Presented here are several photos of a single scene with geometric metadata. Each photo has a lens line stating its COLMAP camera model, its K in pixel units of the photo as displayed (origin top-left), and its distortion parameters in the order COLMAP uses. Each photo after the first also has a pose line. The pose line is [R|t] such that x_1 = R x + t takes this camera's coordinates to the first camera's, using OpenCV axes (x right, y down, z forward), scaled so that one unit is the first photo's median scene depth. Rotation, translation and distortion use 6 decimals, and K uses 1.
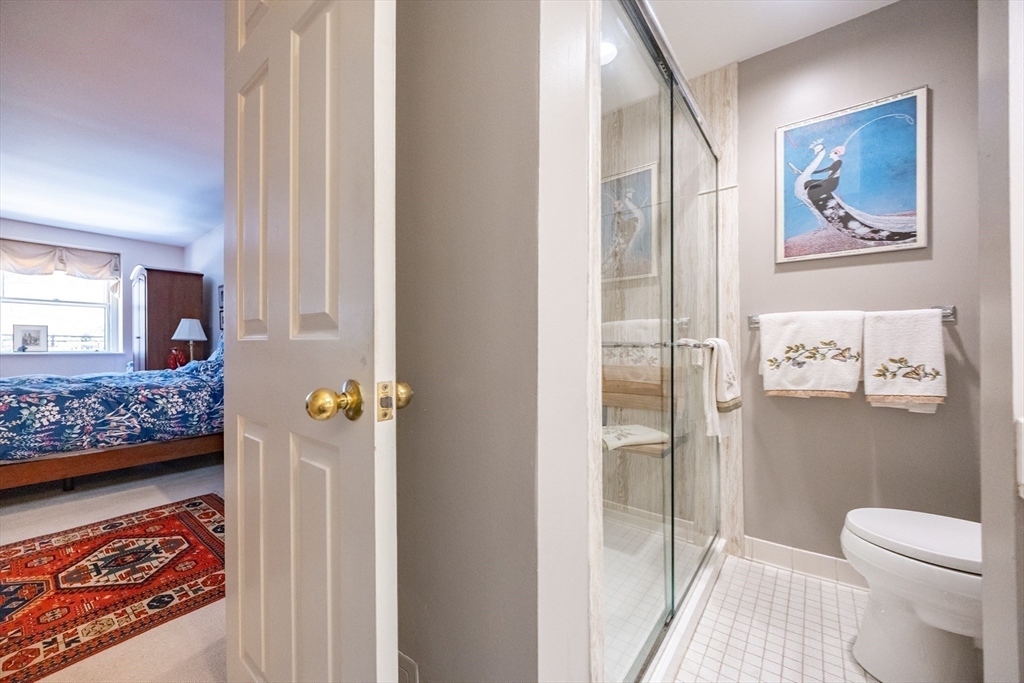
lens RADIAL K [[388.5, 0, 518.3], [0, 388.5, 345.6], [0, 0, 1]] dist [-0.001854, -0.000090]
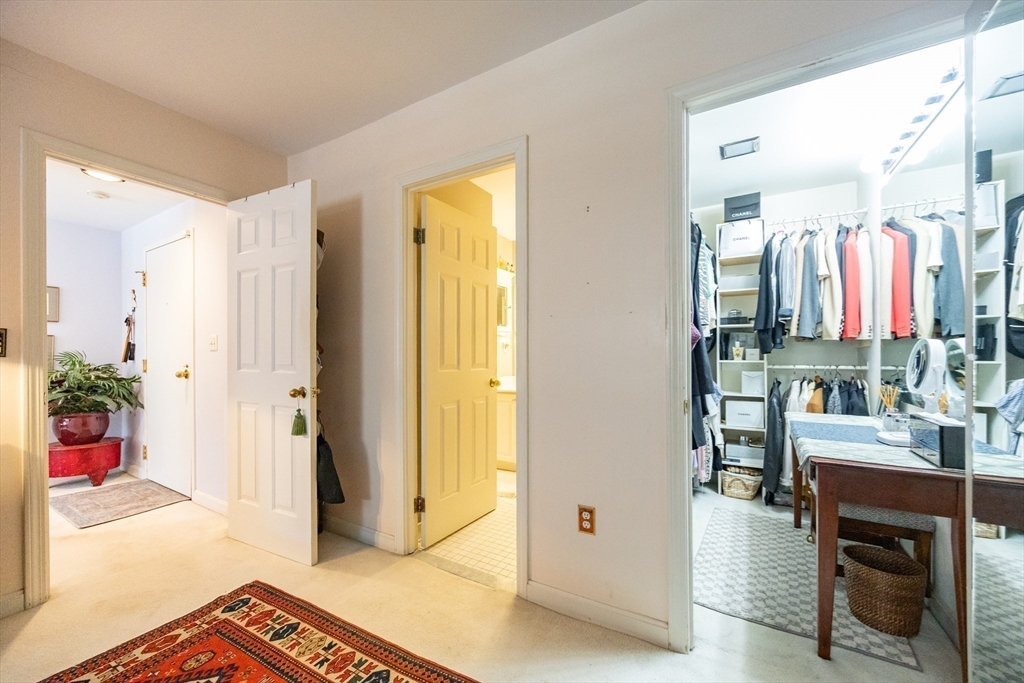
lens RADIAL K [[388.5, 0, 518.3], [0, 388.5, 345.6], [0, 0, 1]] dist [-0.001854, -0.000090]
pose [[-0.130837, 0.016678, 0.991264, -2.647571], [0.002236, 0.999861, -0.016528, -0.114951], [-0.991401, 0.000054, -0.130856, 0.664683]]
